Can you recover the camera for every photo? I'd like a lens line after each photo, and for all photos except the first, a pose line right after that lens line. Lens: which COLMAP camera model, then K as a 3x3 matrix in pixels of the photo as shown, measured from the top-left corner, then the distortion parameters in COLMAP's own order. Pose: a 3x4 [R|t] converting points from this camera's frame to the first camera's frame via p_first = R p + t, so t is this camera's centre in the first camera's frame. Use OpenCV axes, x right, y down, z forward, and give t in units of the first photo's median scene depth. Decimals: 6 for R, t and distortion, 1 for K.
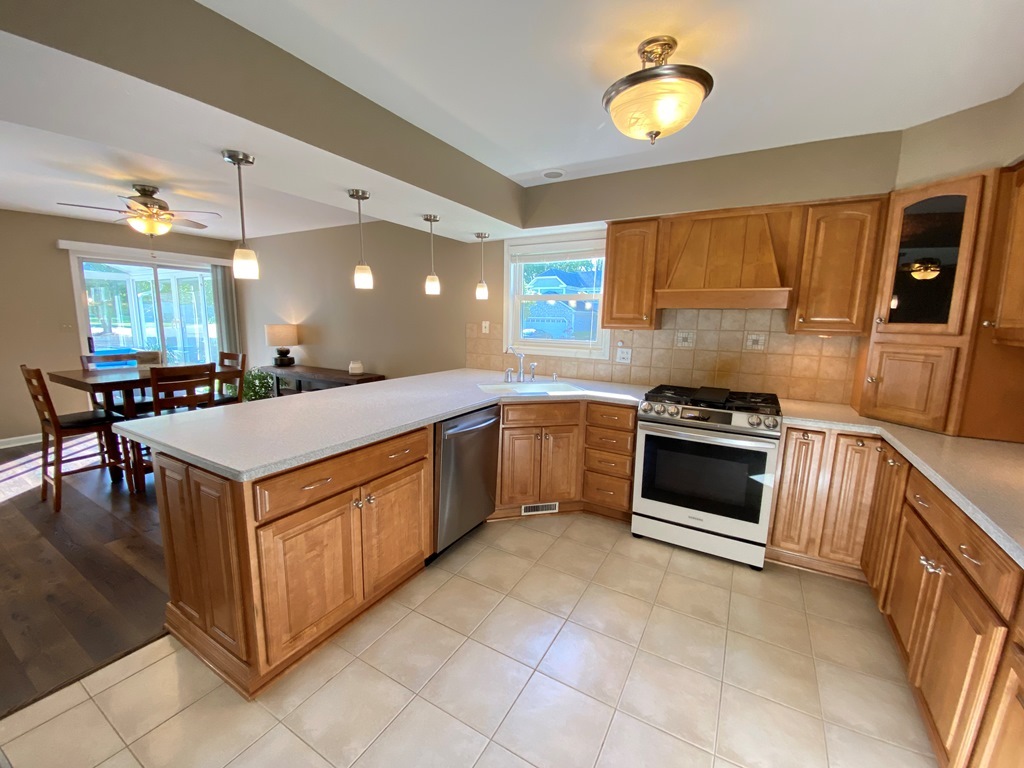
lens RADIAL K [[407.4, 0, 512.0], [0, 407.4, 384.0], [0, 0, 1]] dist [0.022333, -0.023499]
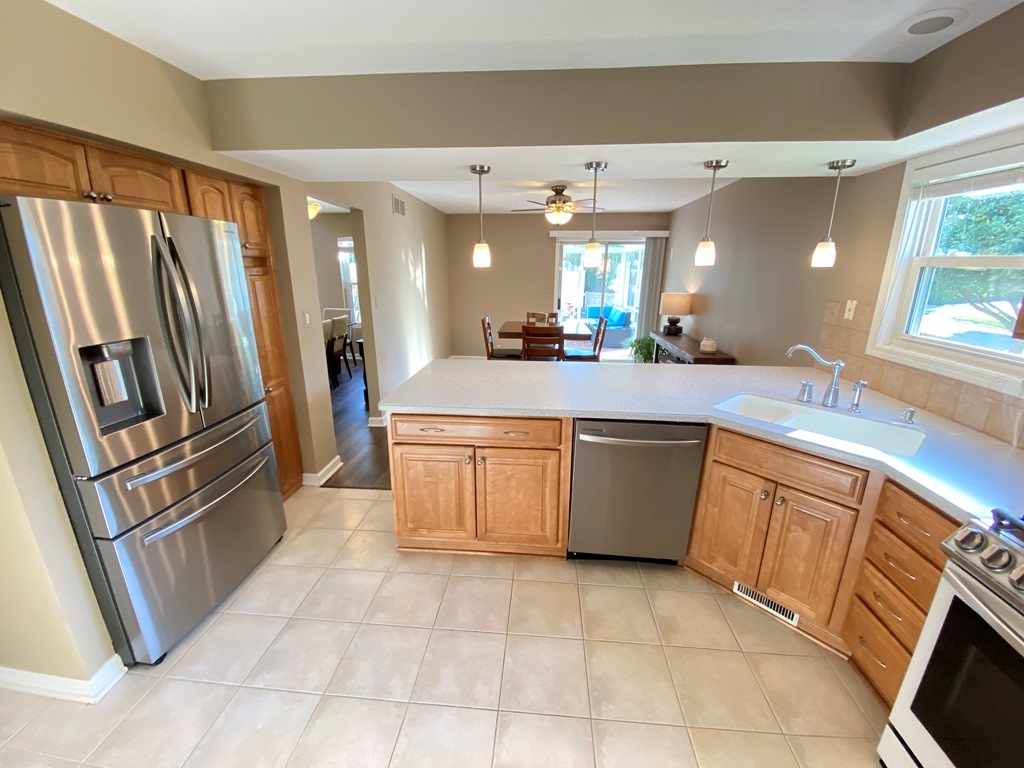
lens RADIAL K [[407.4, 0, 512.0], [0, 407.4, 384.0], [0, 0, 1]] dist [0.022333, -0.023499]
pose [[0.423865, 0.221782, -0.878152, 0.495937], [-0.142470, 0.973813, 0.177174, -0.111338], [0.894450, 0.050013, 0.444363, 0.428702]]
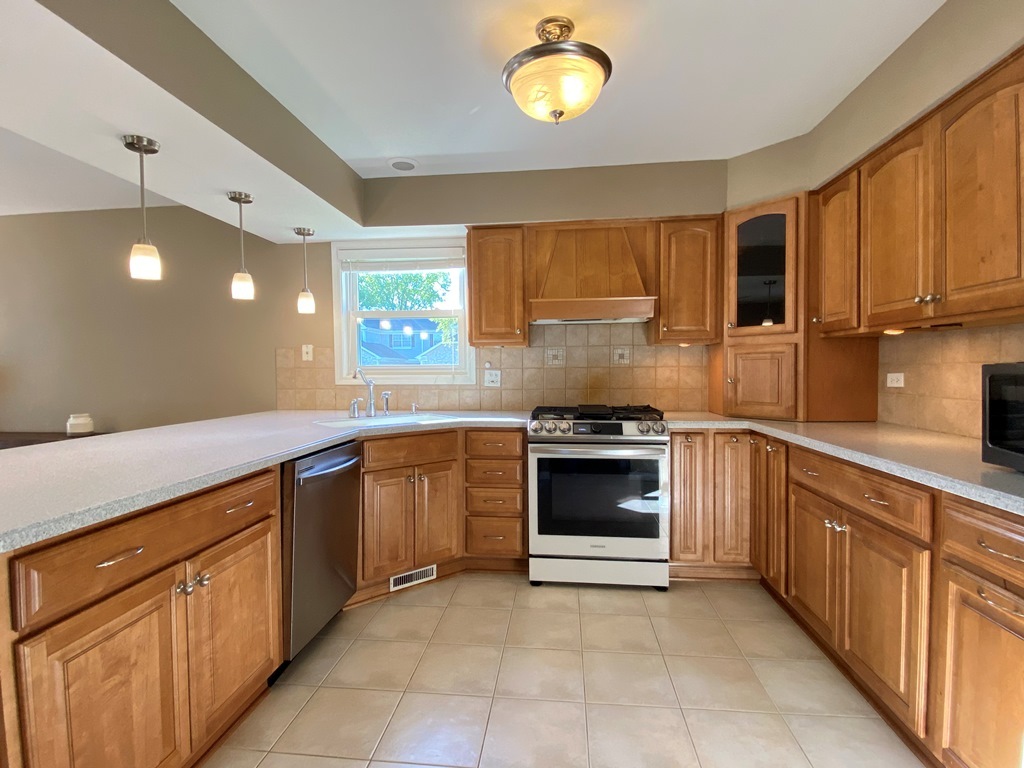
lens RADIAL K [[490.3, 0, 512.0], [0, 490.3, 384.0], [0, 0, 1]] dist [0.059405, -0.061027]
pose [[0.913238, -0.039772, 0.405481, -0.156913], [0.090561, 0.990143, -0.106843, 0.080649], [-0.397234, 0.134294, 0.907838, 0.051861]]
